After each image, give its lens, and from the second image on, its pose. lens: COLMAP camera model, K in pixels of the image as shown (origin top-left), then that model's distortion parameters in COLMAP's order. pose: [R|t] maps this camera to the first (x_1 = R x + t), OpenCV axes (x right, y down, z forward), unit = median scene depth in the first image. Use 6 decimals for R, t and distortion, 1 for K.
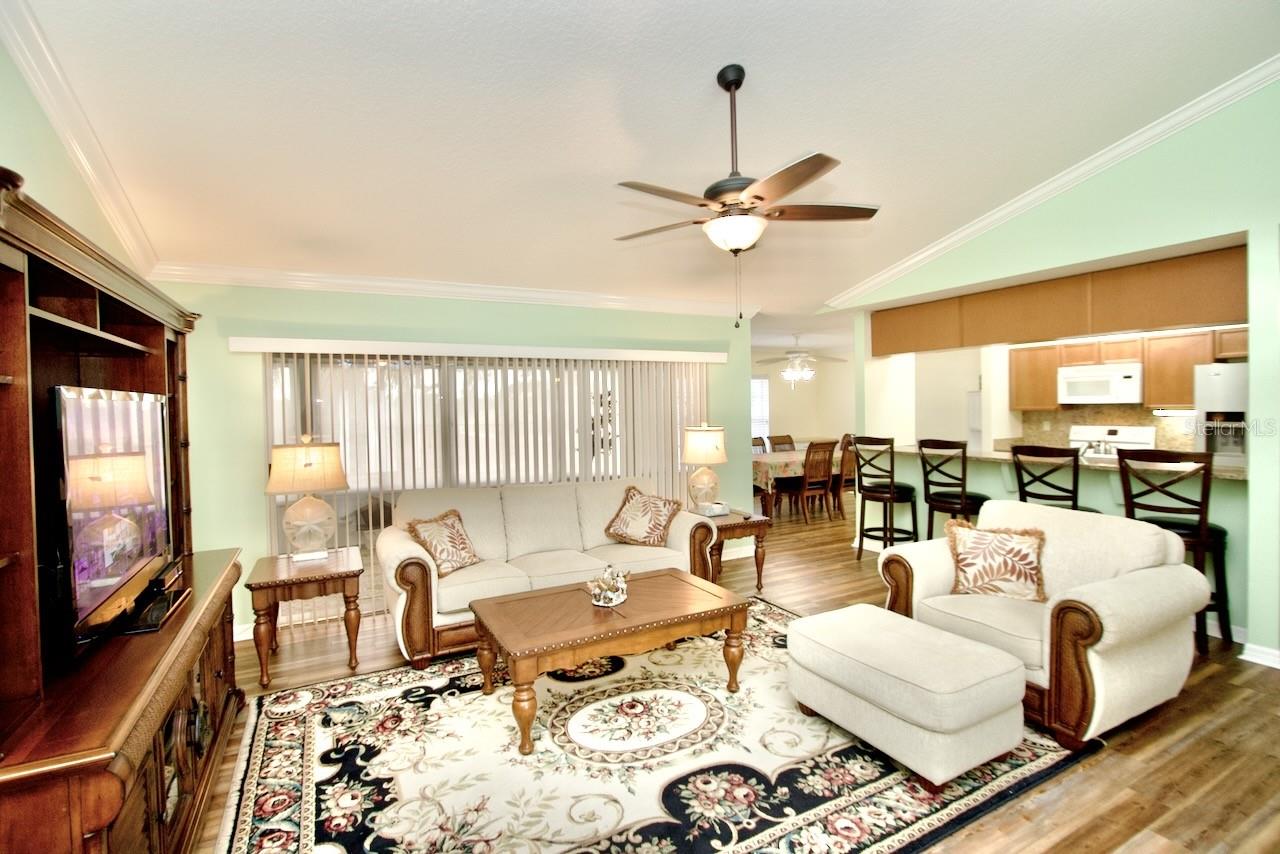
lens RADIAL K [[588.8, 0, 624.1], [0, 588.8, 417.6], [0, 0, 1]] dist [-0.019884, 0.001896]
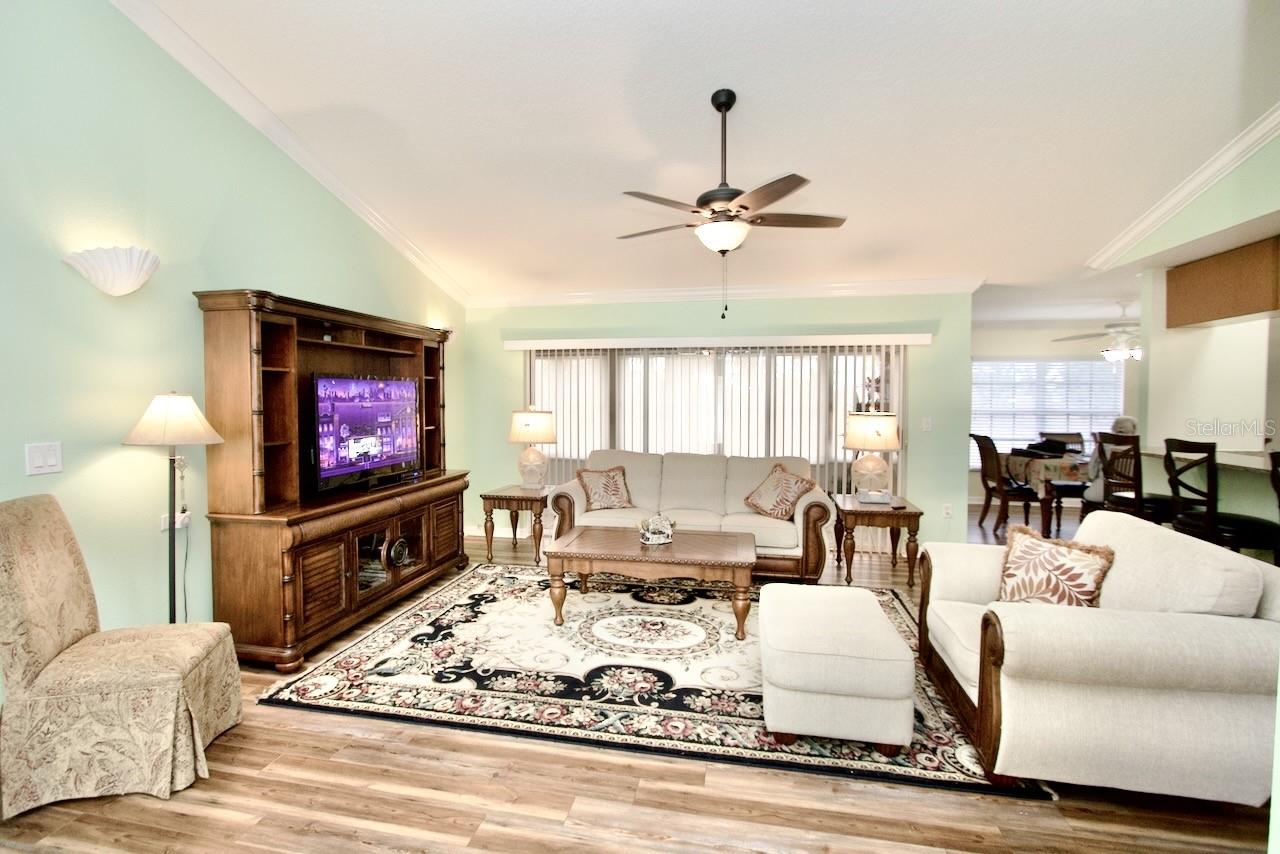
lens RADIAL K [[588.8, 0, 624.1], [0, 588.8, 417.6], [0, 0, 1]] dist [-0.019884, 0.001896]
pose [[0.777044, 0.040791, -0.628124, 0.719176], [-0.026646, 0.999135, 0.031921, 0.009047], [0.628883, -0.008067, 0.777458, -0.020014]]
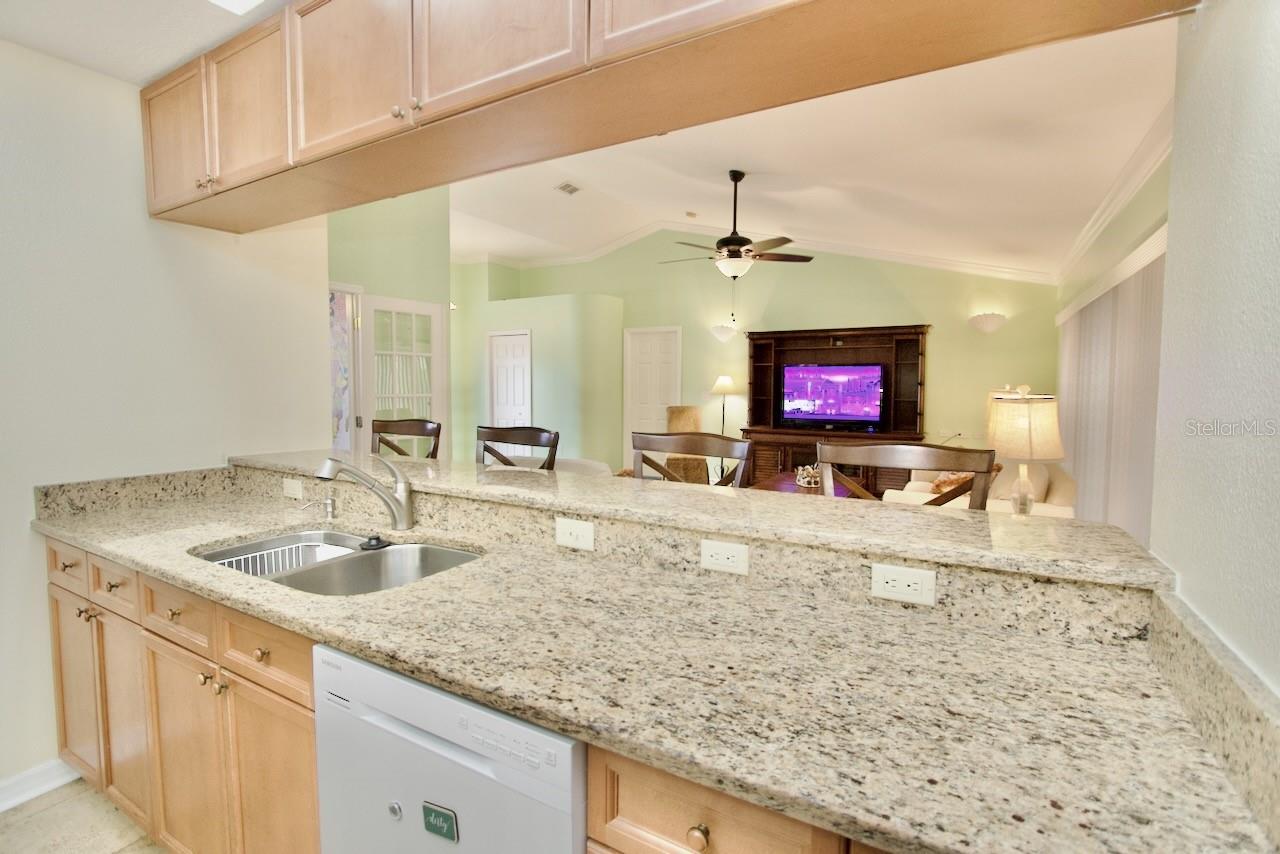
lens RADIAL K [[588.8, 0, 624.1], [0, 588.8, 417.6], [0, 0, 1]] dist [-0.019884, 0.001896]
pose [[-0.841641, 0.049648, -0.537750, 1.298624], [0.002051, 0.996052, 0.088750, -0.018597], [0.540033, 0.073593, -0.838420, 2.142420]]
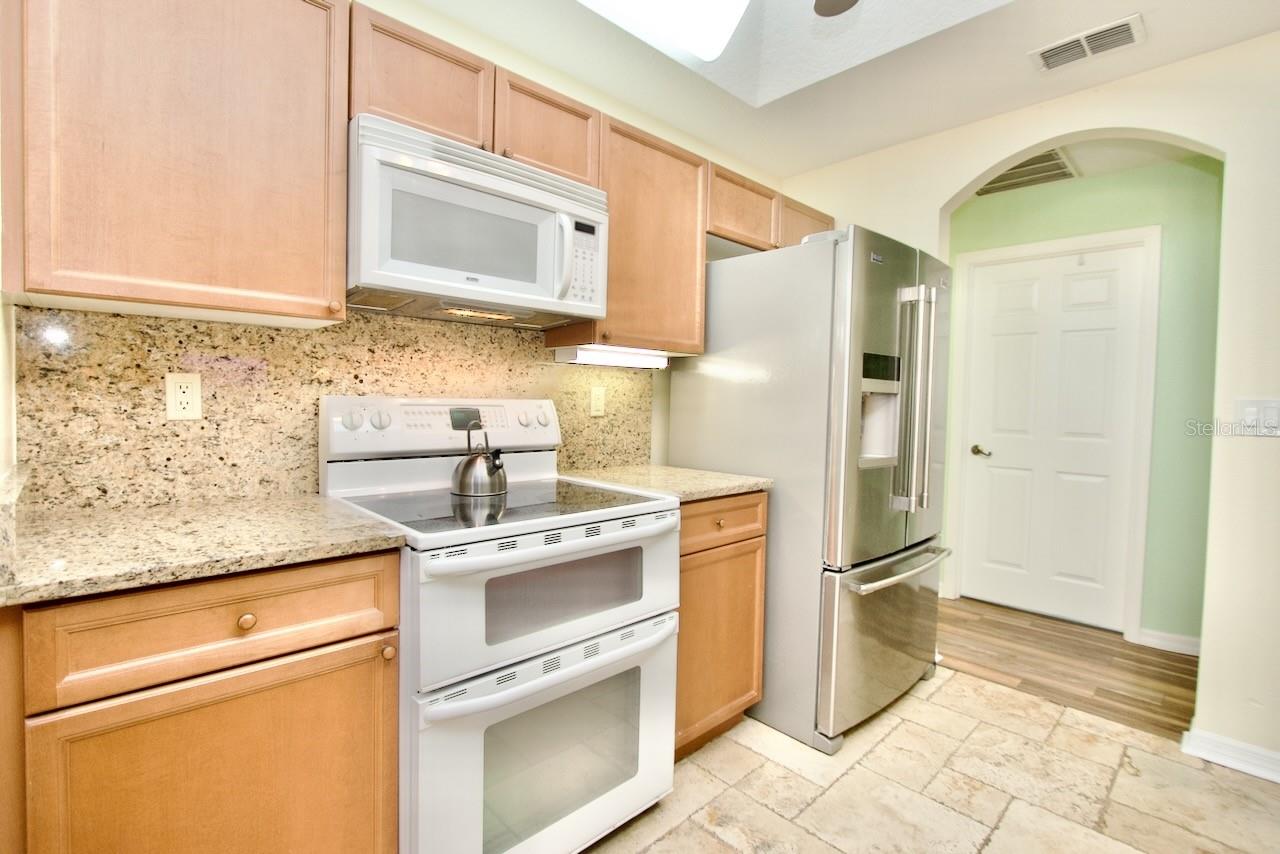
lens RADIAL K [[588.8, 0, 624.1], [0, 588.8, 417.6], [0, 0, 1]] dist [-0.019884, 0.001896]
pose [[-0.273032, -0.018900, 0.961819, 1.159768], [0.004400, 0.999772, 0.020895, 0.041924], [-0.961995, 0.009937, -0.272887, 2.153737]]
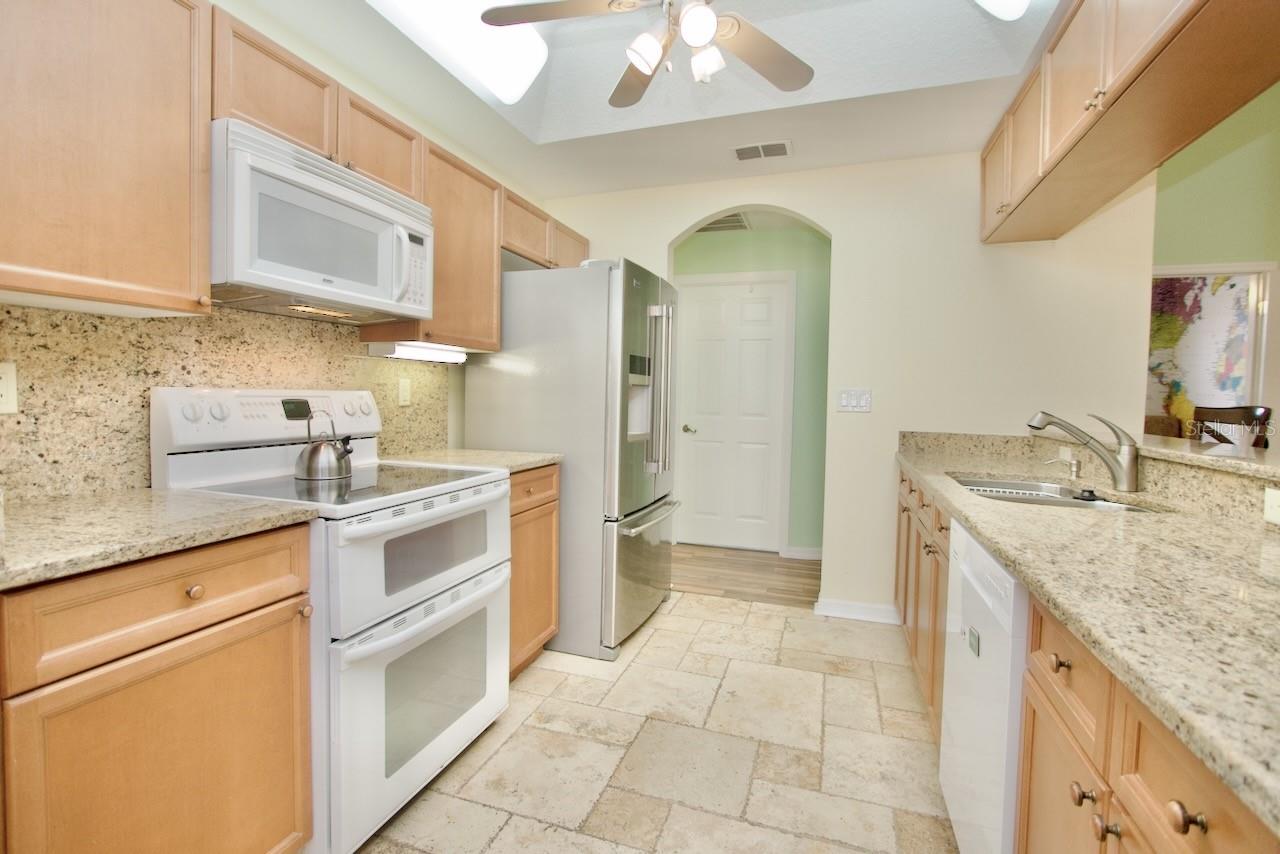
lens RADIAL K [[588.8, 0, 624.1], [0, 588.8, 417.6], [0, 0, 1]] dist [-0.019884, 0.001896]
pose [[-0.684470, -0.022705, 0.728688, 1.085577], [0.009925, 0.999132, 0.040455, 0.042039], [-0.728974, 0.034922, -0.683650, 2.324170]]
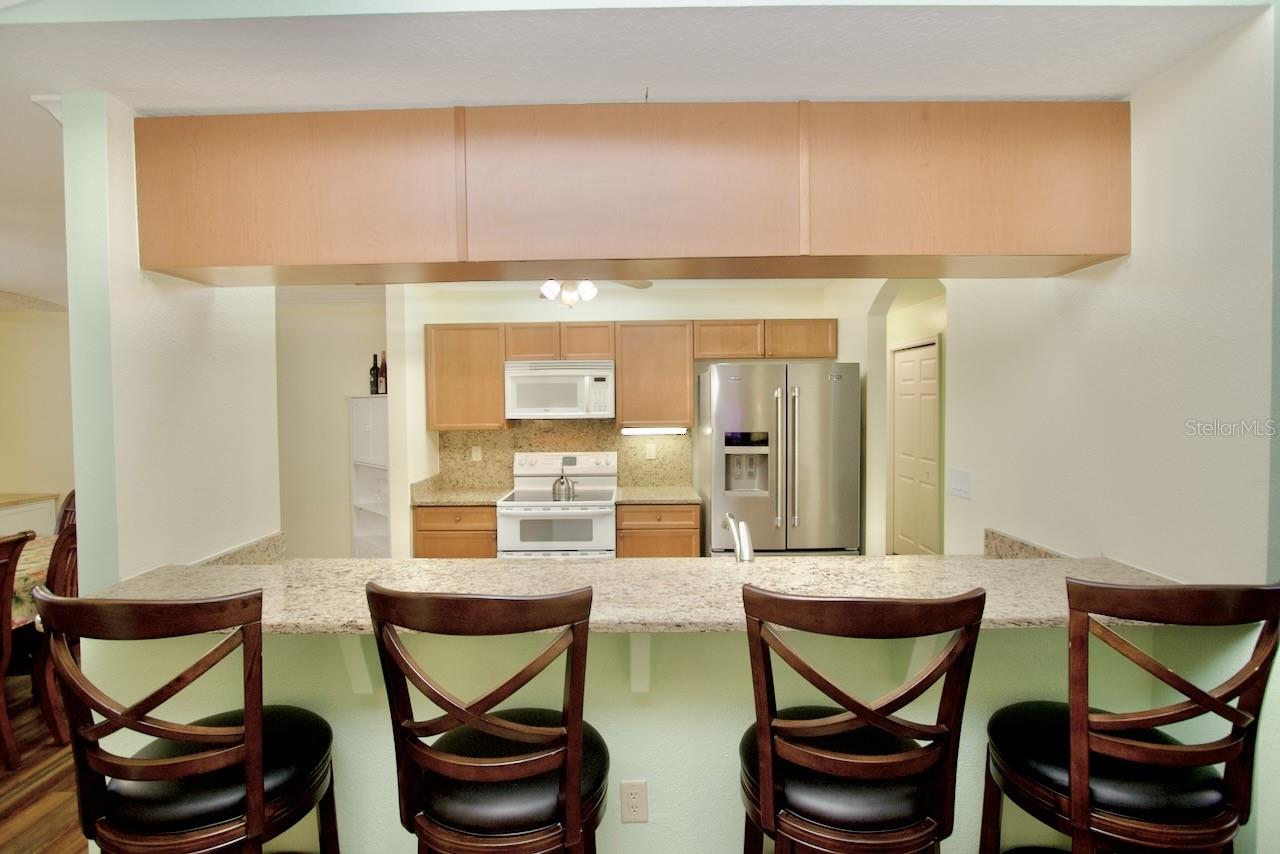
lens RADIAL K [[588.8, 0, 624.1], [0, 588.8, 417.6], [0, 0, 1]] dist [-0.019884, 0.001896]
pose [[0.466750, -0.008033, 0.884353, 0.562717], [0.020412, 0.999790, -0.001691, -0.048804], [-0.884154, 0.018841, 0.466816, 1.331256]]
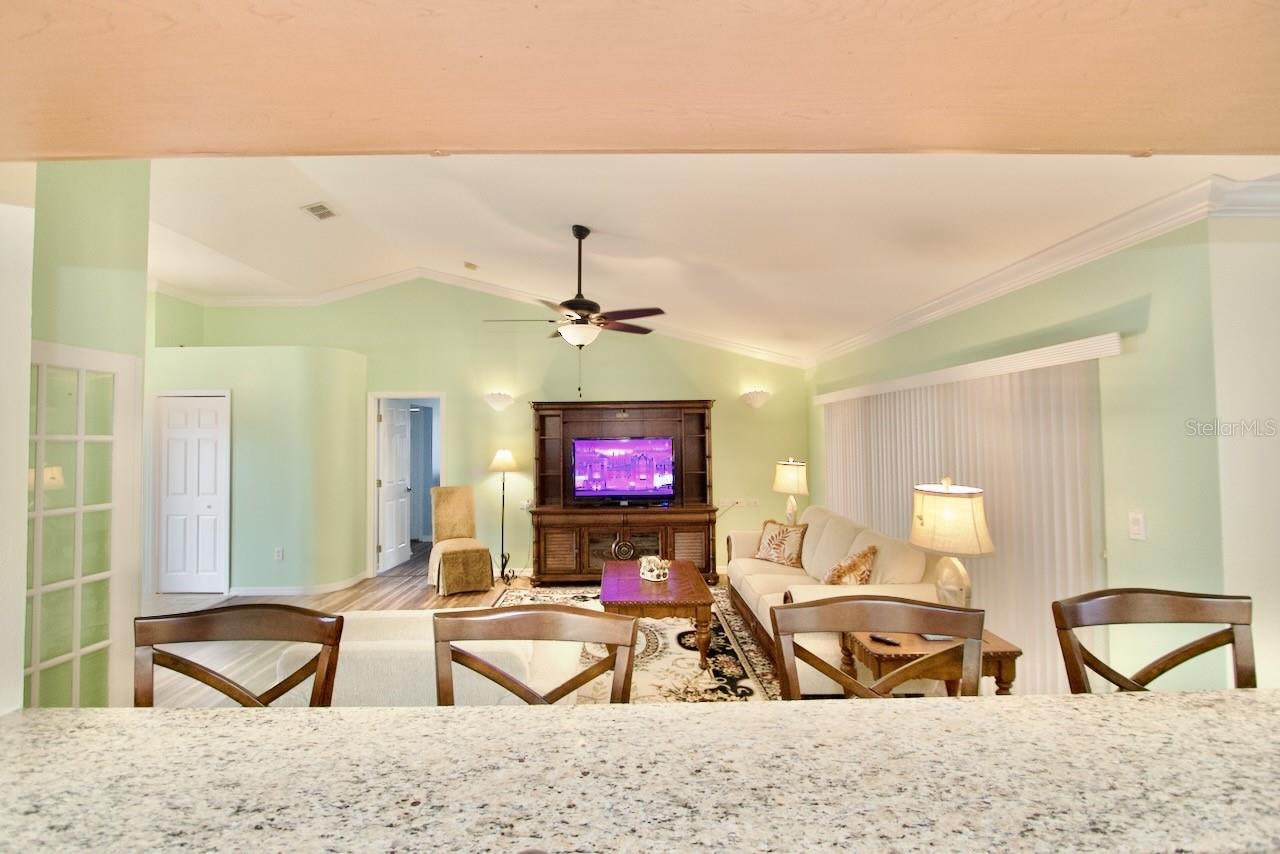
lens RADIAL K [[590.7, 0, 629.6], [0, 590.7, 423.3], [0, 0, 1]] dist [-0.018437, 0.000652]
pose [[-0.444783, 0.000906, -0.895638, 1.355795], [-0.000275, 0.999999, 0.001149, -0.078377], [0.895638, 0.000757, -0.444782, 1.640550]]
